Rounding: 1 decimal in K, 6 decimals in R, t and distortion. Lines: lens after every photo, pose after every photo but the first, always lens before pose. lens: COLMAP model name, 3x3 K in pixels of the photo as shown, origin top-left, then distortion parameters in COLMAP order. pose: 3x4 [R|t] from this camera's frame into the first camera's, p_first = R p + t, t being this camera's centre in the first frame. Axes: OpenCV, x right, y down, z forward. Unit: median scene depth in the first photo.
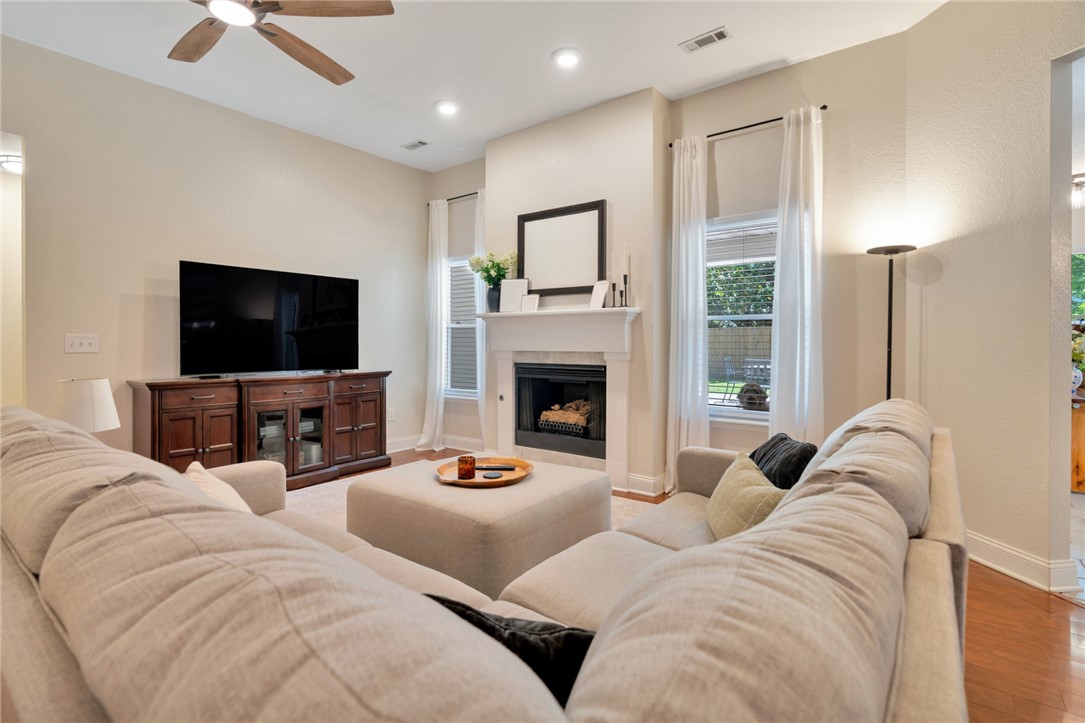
lens RADIAL K [[521.1, 0, 529.6], [0, 521.1, 344.4], [0, 0, 1]] dist [-0.012629, 0.003312]
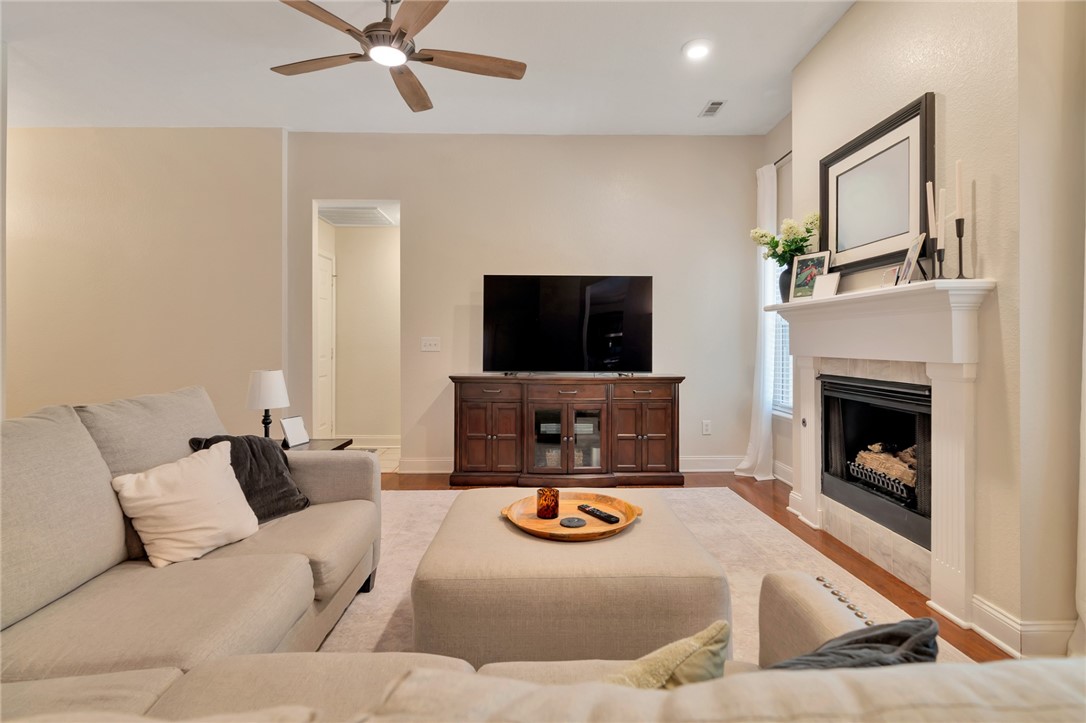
lens RADIAL K [[521.5, 0, 542.0], [0, 521.5, 339.3], [0, 0, 1]] dist [-0.012629, 0.003312]
pose [[0.633025, -0.004131, -0.774120, 0.283347], [-0.005350, 0.999939, -0.009710, -0.002265], [0.774113, 0.010288, 0.632964, 0.289885]]
